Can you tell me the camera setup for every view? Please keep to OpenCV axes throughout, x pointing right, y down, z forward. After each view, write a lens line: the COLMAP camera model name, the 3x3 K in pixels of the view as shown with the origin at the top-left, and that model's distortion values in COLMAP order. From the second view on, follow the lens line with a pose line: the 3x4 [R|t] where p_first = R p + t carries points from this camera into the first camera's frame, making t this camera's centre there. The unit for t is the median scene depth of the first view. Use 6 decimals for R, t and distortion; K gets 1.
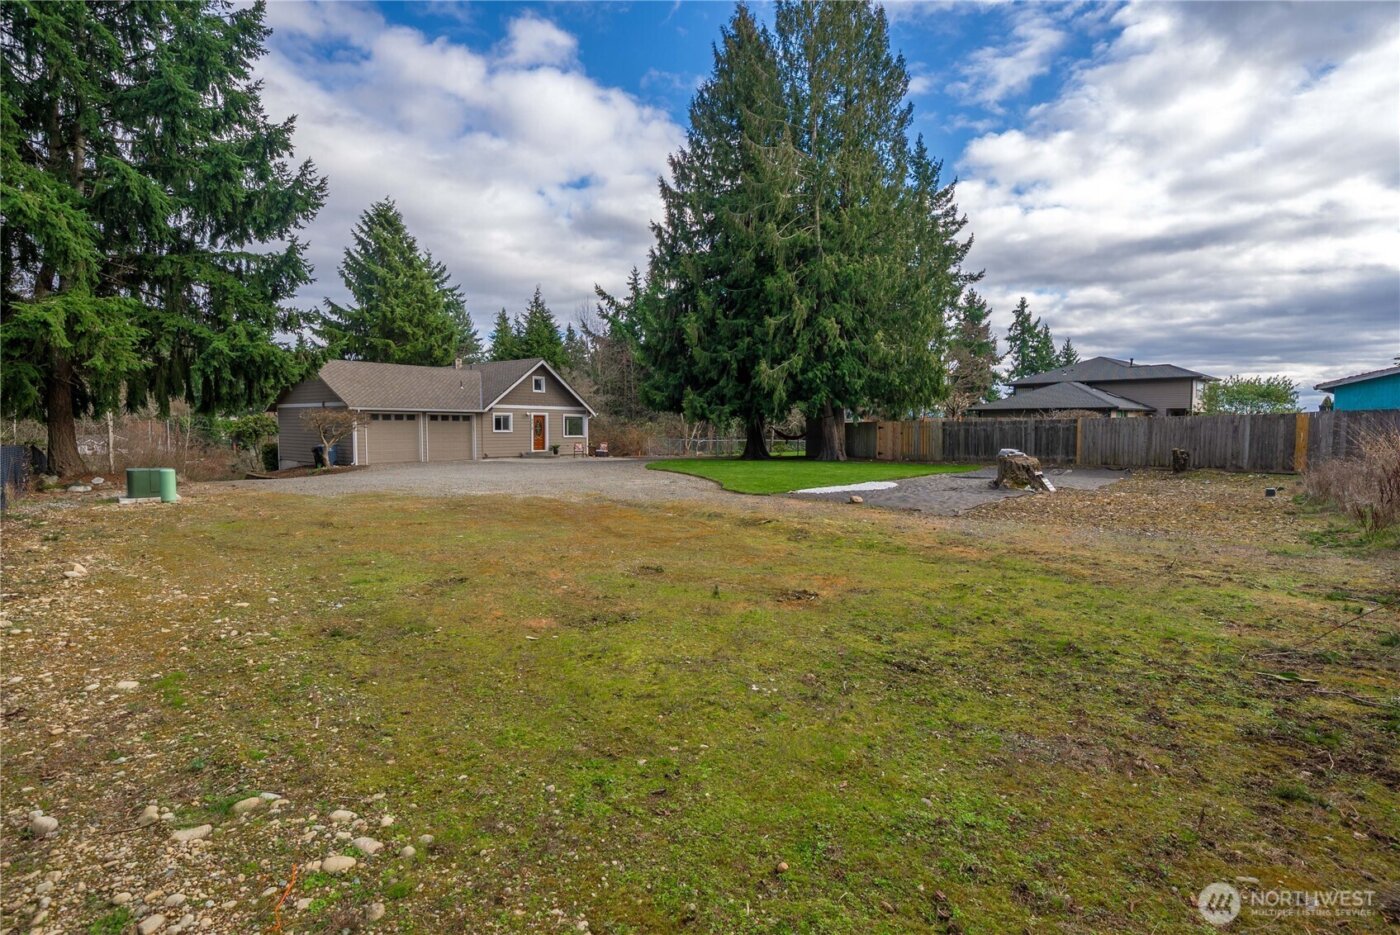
lens RADIAL K [[734.8, 0, 700.0], [0, 734.8, 467.5], [0, 0, 1]] dist [0.034301, -0.000194]
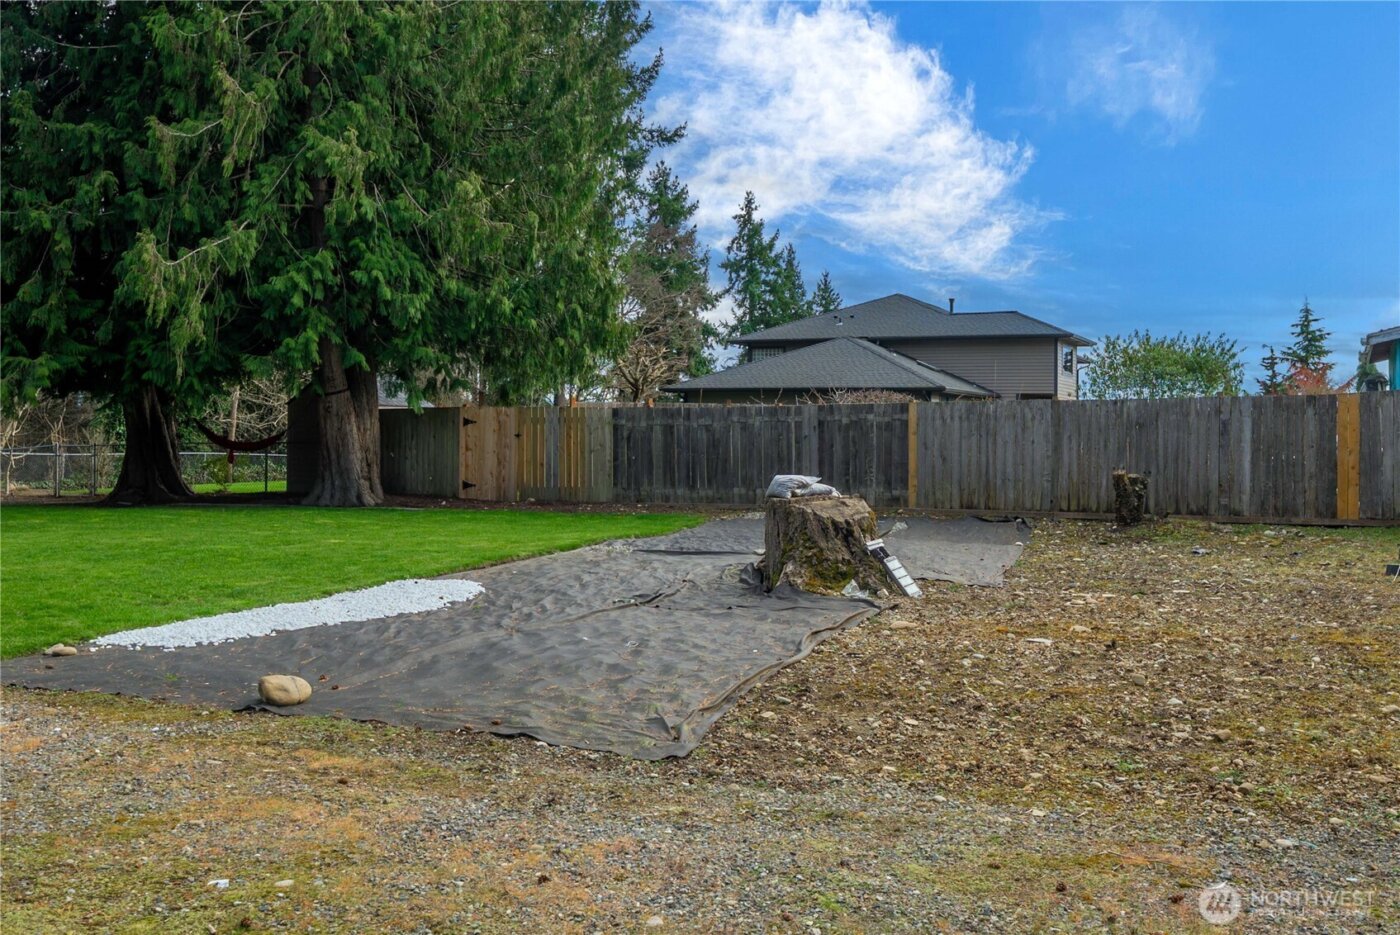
lens RADIAL K [[971.8, 0, 699.1], [0, 971.8, 421.1], [0, 0, 1]] dist [0.004777, 0.001839]
pose [[0.917581, 0.014592, 0.397281, 0.147714], [0.015323, 0.997285, -0.072021, -0.013835], [-0.397253, 0.072173, 0.914867, 0.455154]]
